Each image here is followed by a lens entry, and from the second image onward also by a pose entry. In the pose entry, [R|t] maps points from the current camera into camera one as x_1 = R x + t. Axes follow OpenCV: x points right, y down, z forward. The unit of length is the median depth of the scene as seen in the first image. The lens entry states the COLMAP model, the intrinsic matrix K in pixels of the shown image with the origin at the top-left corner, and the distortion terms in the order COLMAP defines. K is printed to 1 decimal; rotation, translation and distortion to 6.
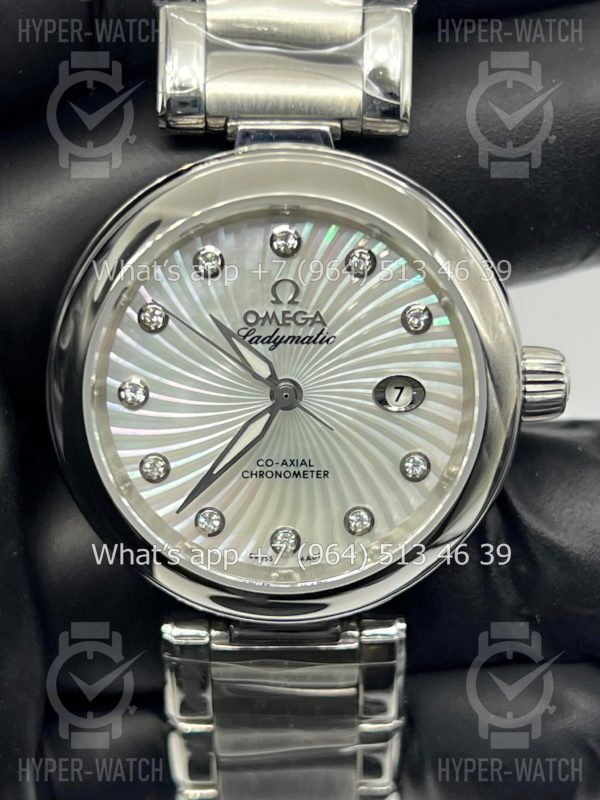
lens RADIAL K [[1814.0, 0, 301.7], [0, 1814.0, 407.6], [0, 0, 1]] dist [0.182207, 0.000000]
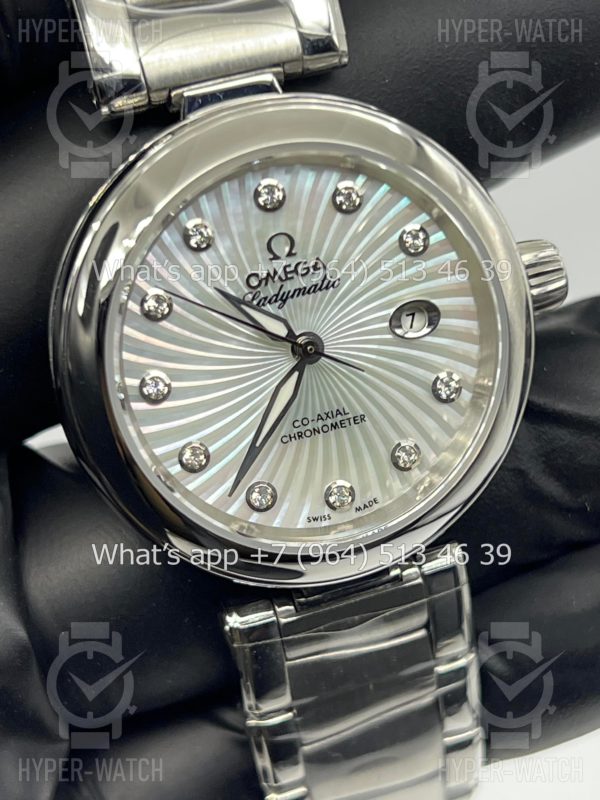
lens RADIAL K [[1814.0, 0, 294.3], [0, 1814.0, 407.5], [0, 0, 1]] dist [0.182207, 0.000000]
pose [[0.950260, -0.255581, 0.178000, -0.195890], [0.256844, 0.966315, 0.016312, 0.005769], [-0.176173, 0.030217, 0.983895, 0.042610]]
